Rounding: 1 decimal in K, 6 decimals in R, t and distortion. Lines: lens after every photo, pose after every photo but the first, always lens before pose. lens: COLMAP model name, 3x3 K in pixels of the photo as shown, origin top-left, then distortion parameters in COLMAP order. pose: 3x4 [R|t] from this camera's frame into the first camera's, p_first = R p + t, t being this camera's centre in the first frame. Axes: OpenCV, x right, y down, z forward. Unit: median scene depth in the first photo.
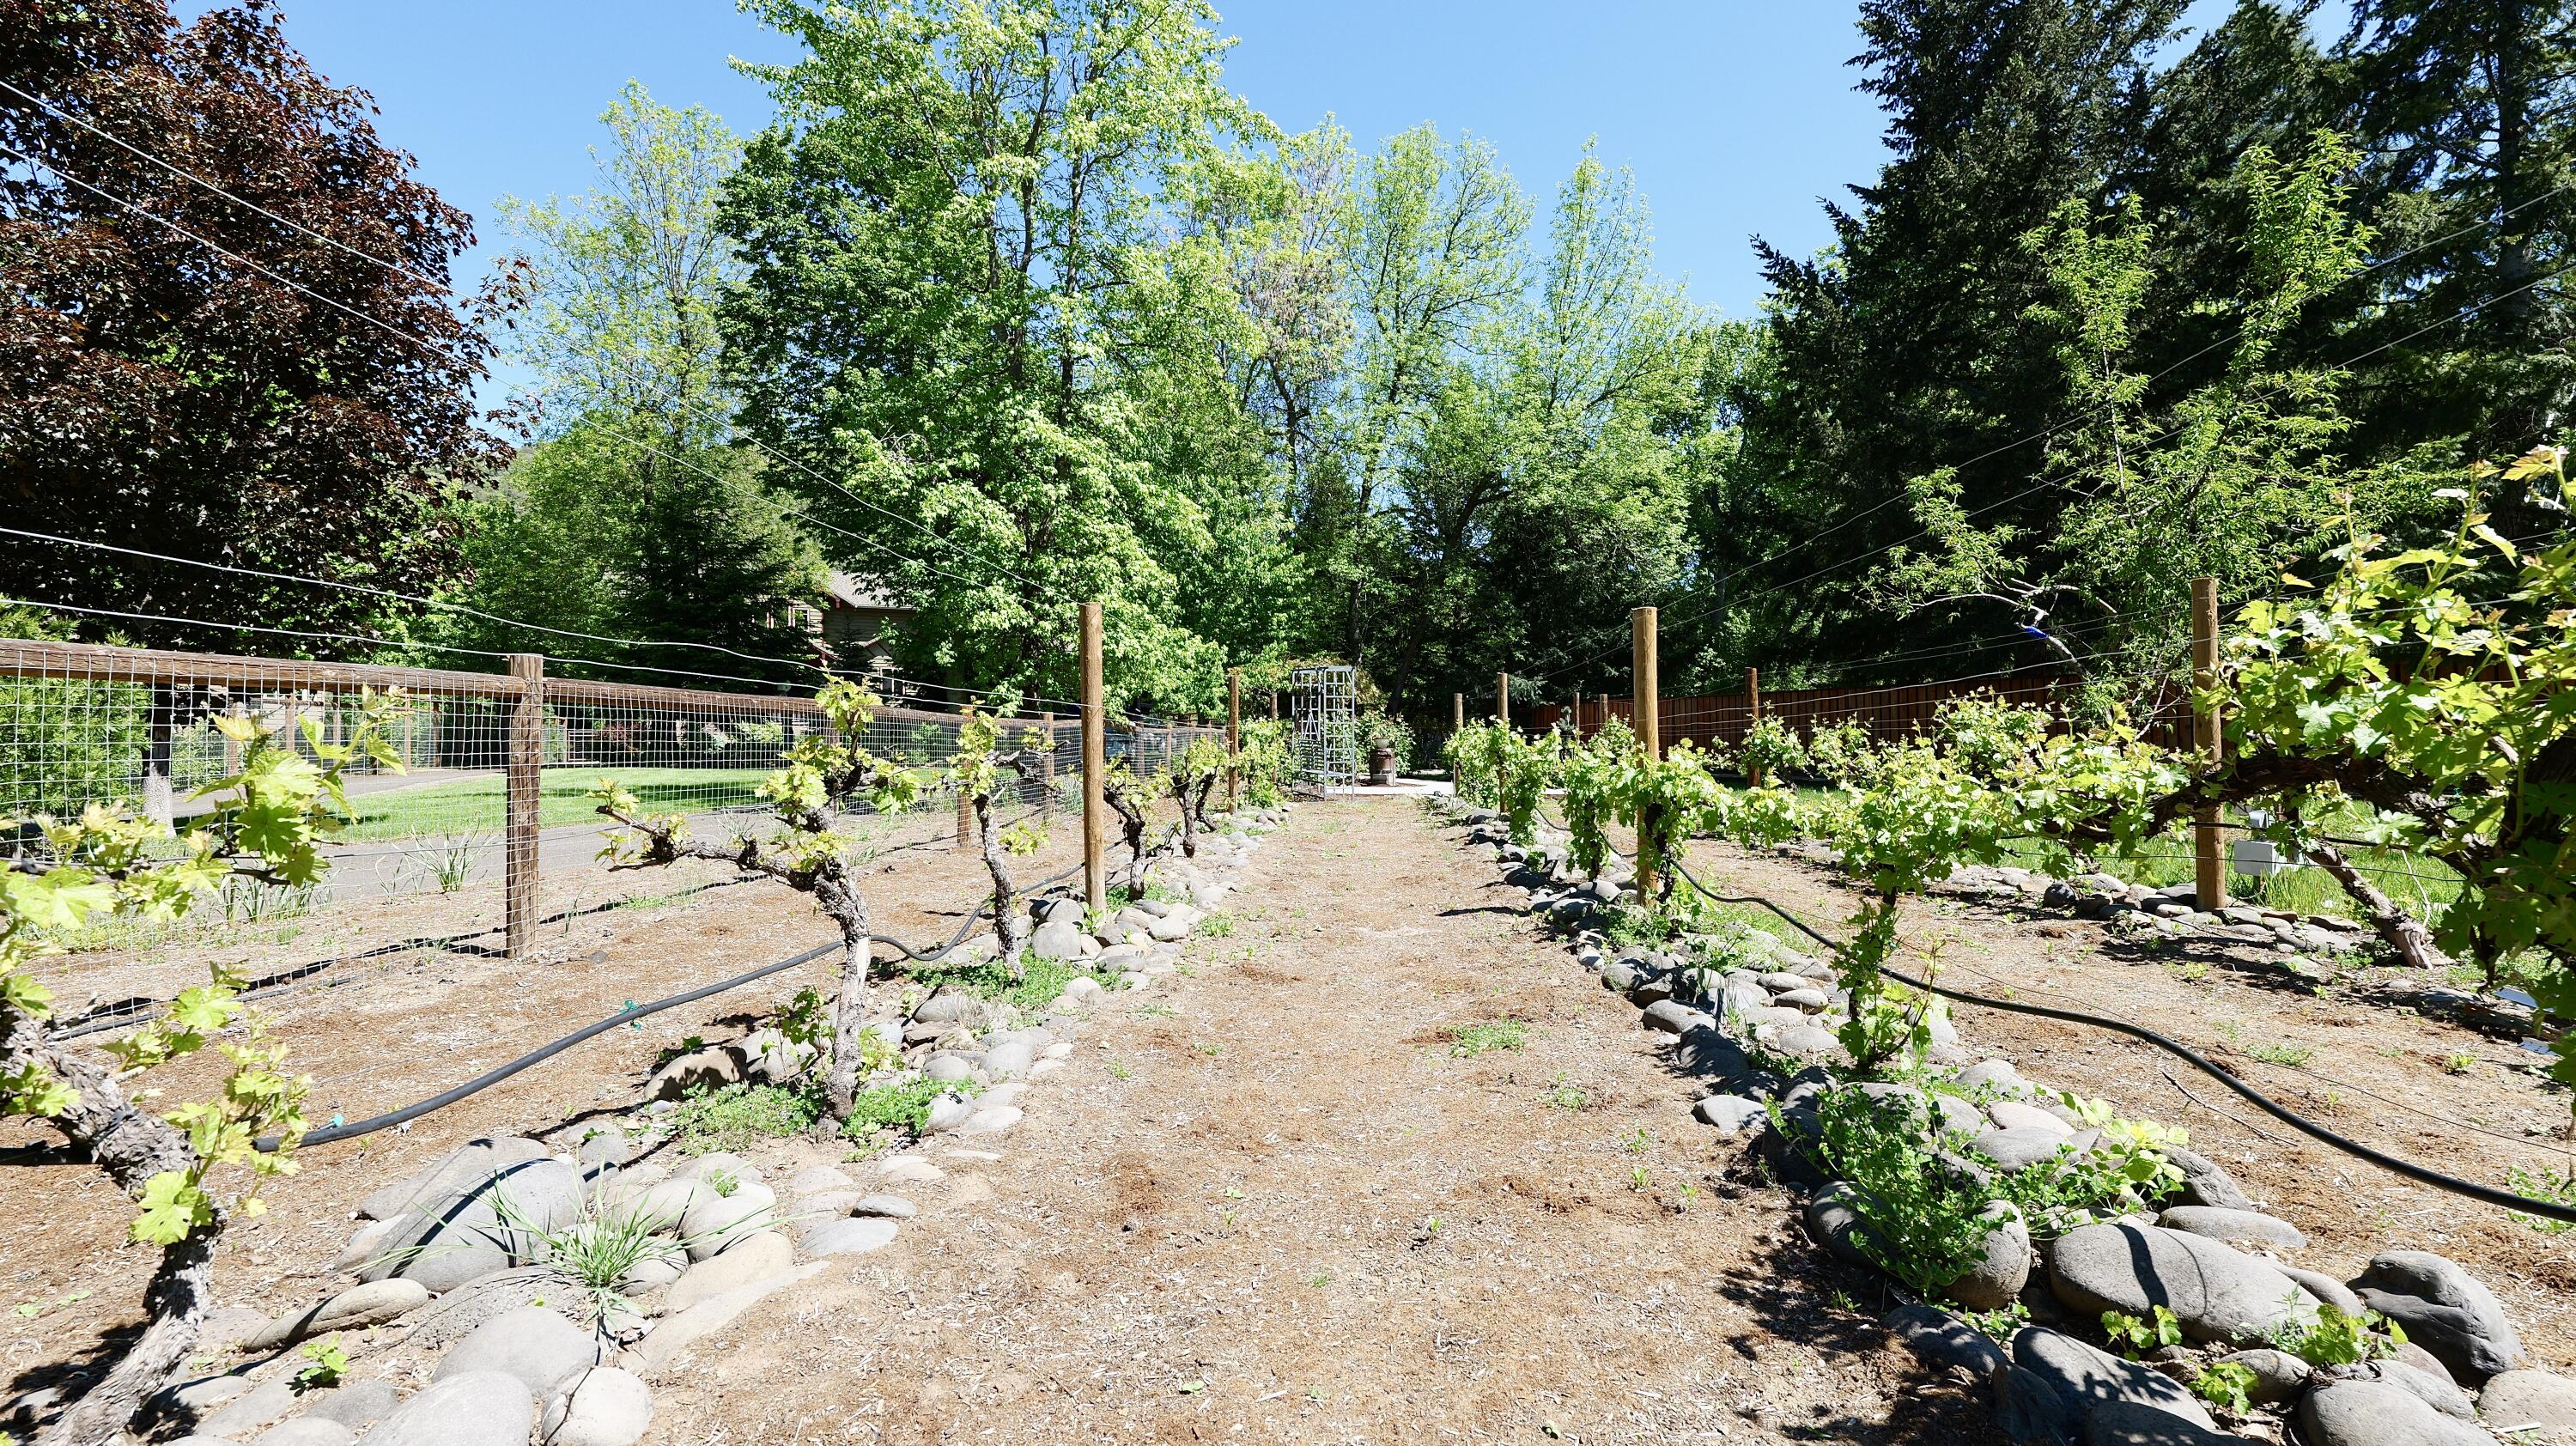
lens RADIAL K [[1041.6, 0, 1288.0], [0, 1041.6, 723.0], [0, 0, 1]] dist [-0.009927, 0.000025]
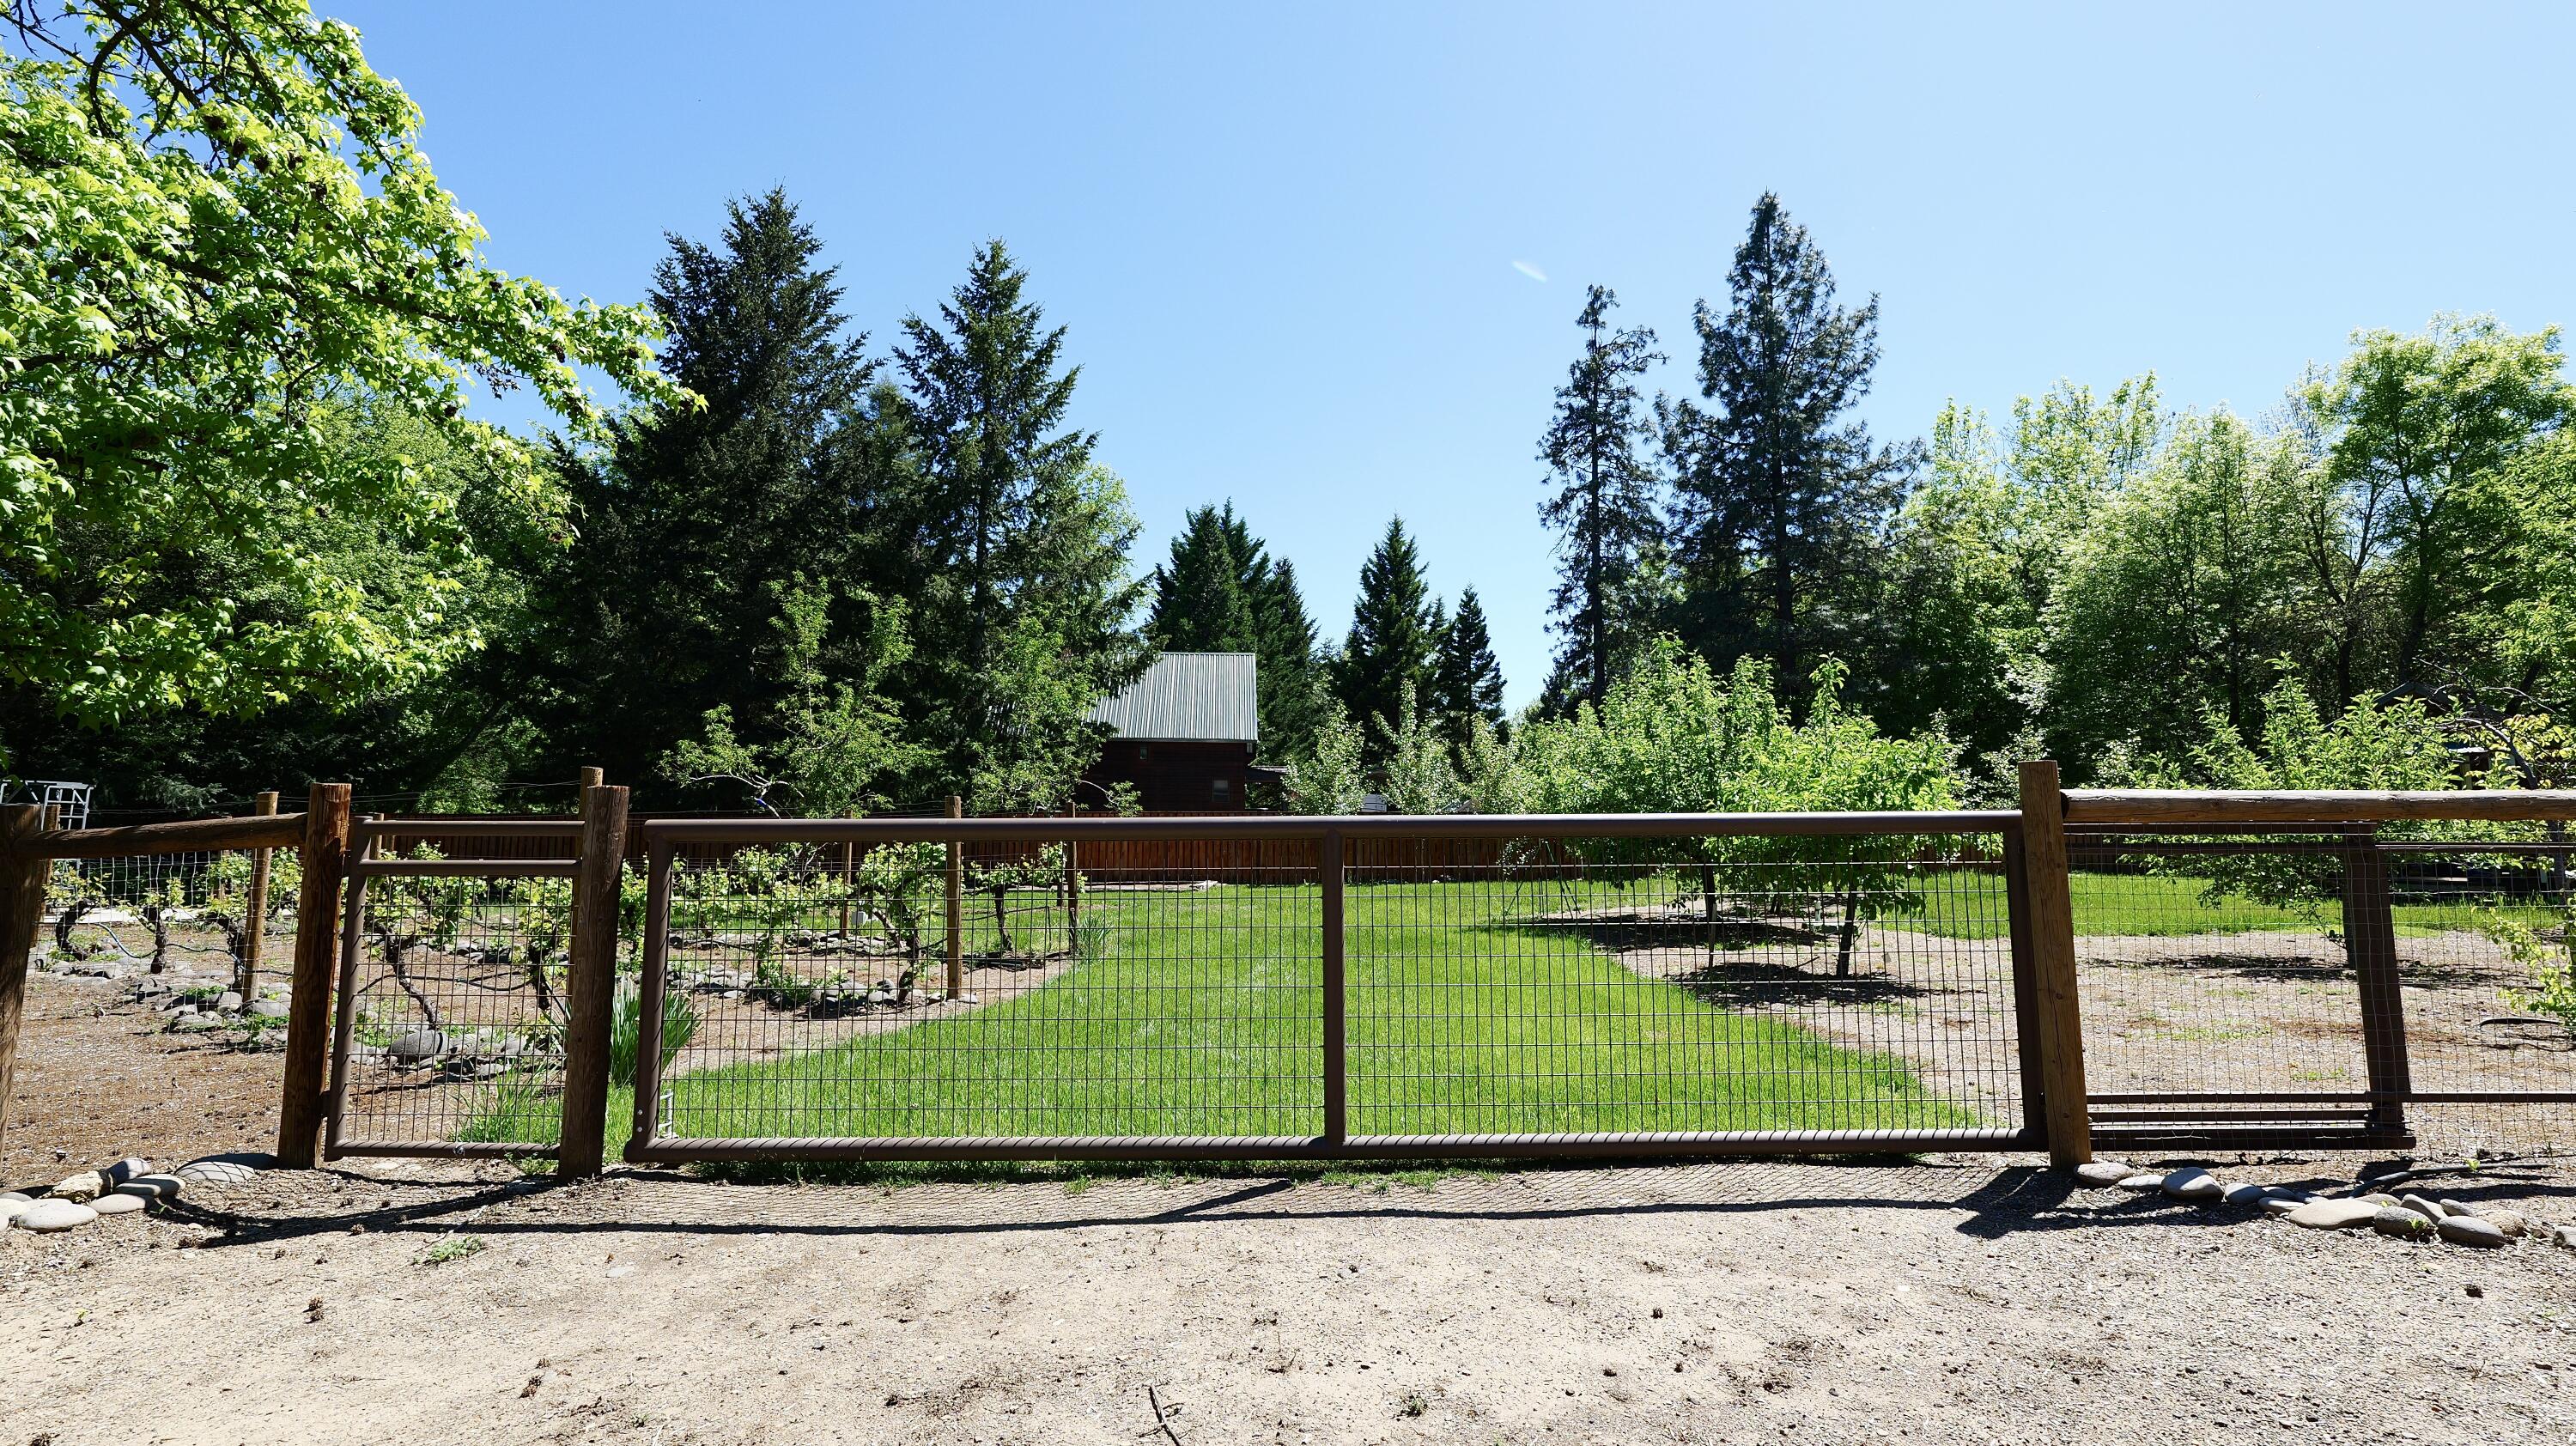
lens RADIAL K [[1041.6, 0, 1288.0], [0, 1041.6, 723.0], [0, 0, 1]] dist [-0.009927, 0.000025]
pose [[0.409801, 0.109629, 0.905563, -0.542529], [-0.017730, 0.993521, -0.112254, -0.042000], [-0.912003, 0.029947, 0.409090, -0.557844]]
